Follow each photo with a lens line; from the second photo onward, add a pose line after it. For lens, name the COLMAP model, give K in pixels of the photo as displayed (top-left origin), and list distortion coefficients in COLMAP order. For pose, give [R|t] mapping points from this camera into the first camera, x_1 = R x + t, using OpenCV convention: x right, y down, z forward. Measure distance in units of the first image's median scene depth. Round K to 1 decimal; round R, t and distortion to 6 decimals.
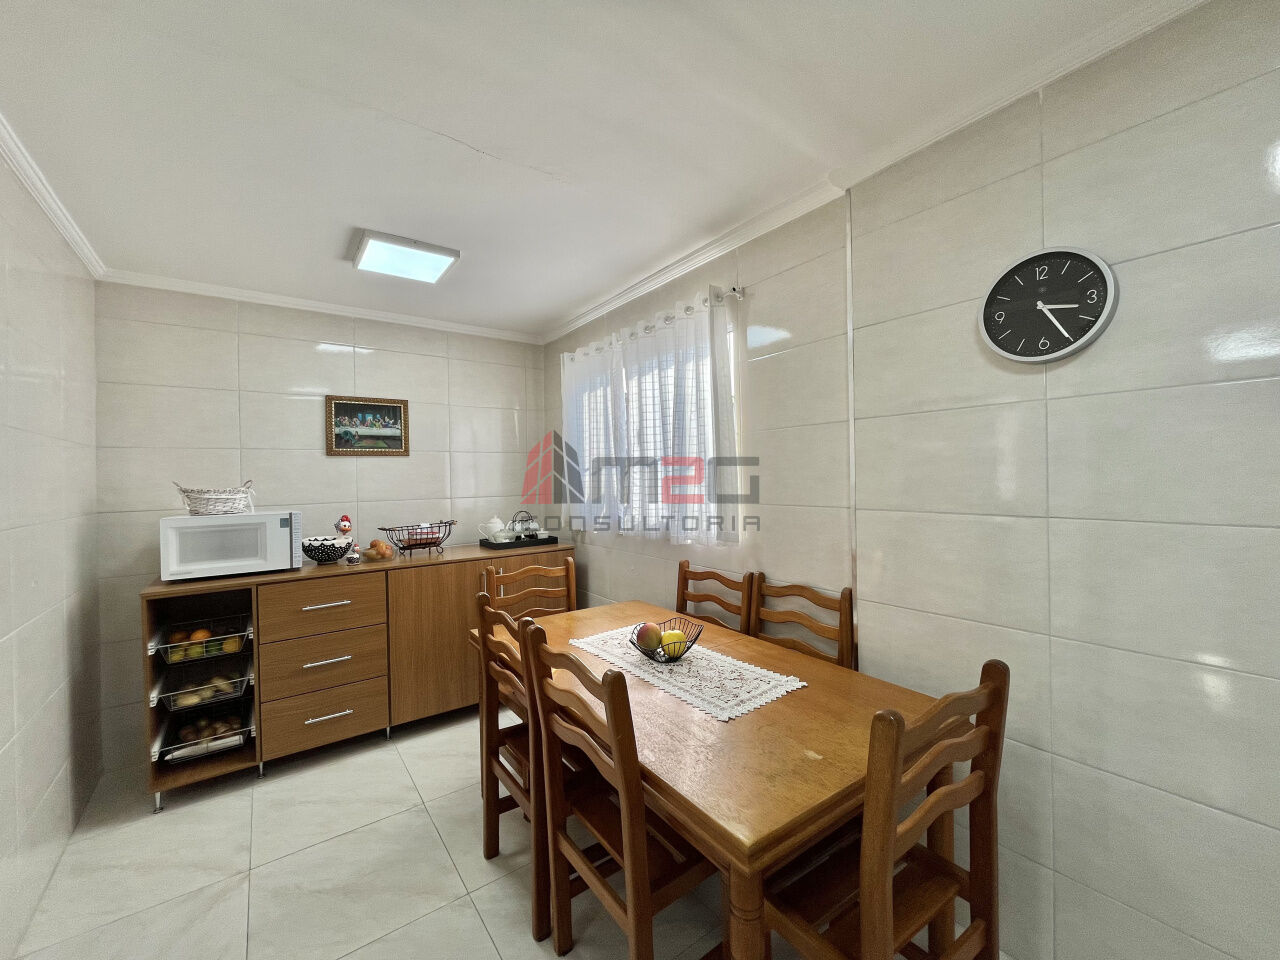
lens RADIAL K [[515.6, 0, 641.3], [0, 515.6, 475.7], [0, 0, 1]] dist [-0.003897, 0.000099]
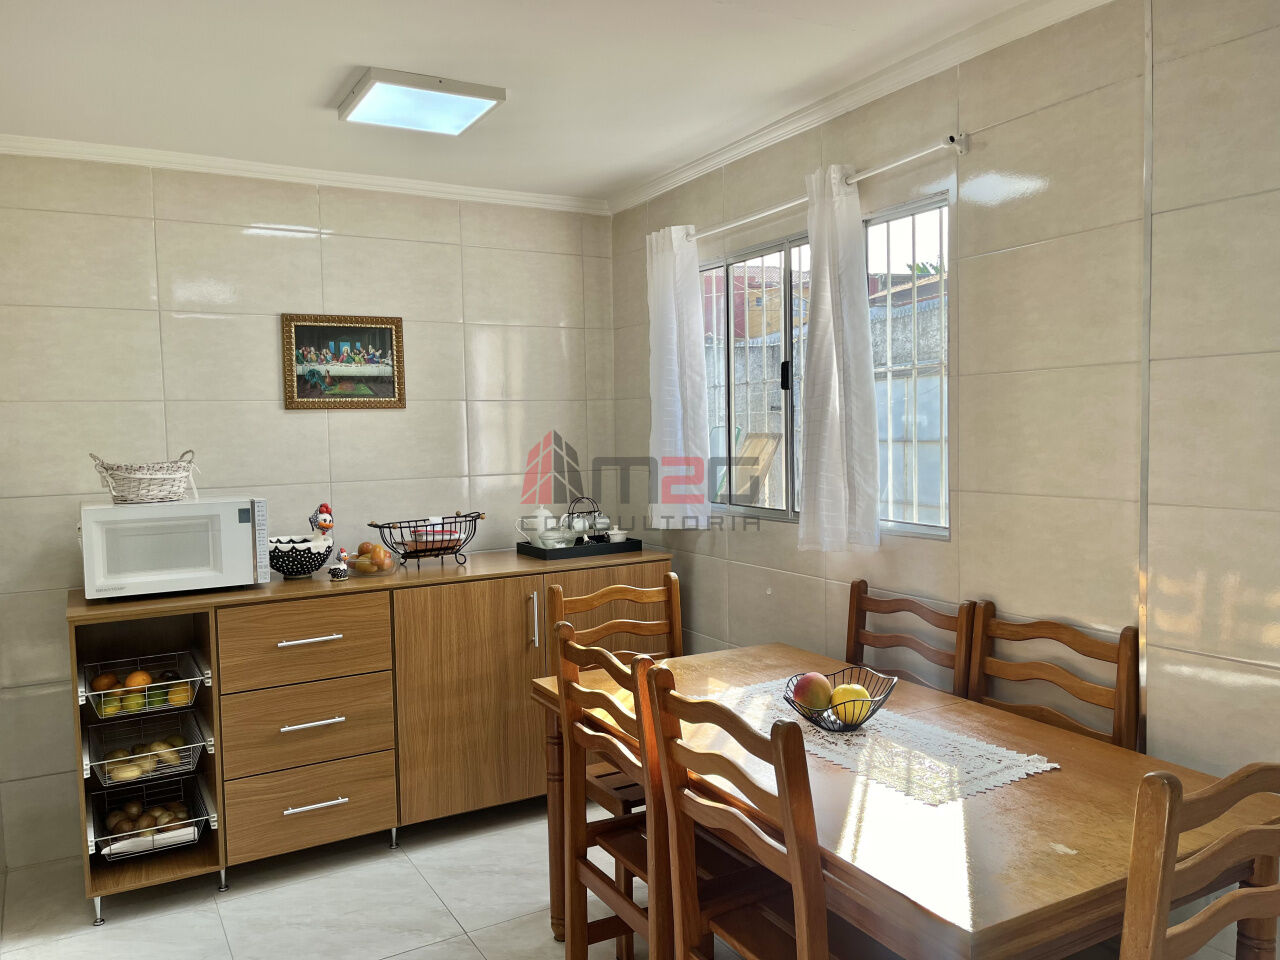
lens RADIAL K [[973.9, 0, 640.0], [0, 973.9, 480.0], [0, 0, 1]] dist [0.059710, -0.084349]
pose [[0.993698, 0.003655, -0.112035, -0.050118], [0.002857, 0.998318, 0.057905, -0.026678], [0.112058, -0.057861, 0.992016, -0.198282]]
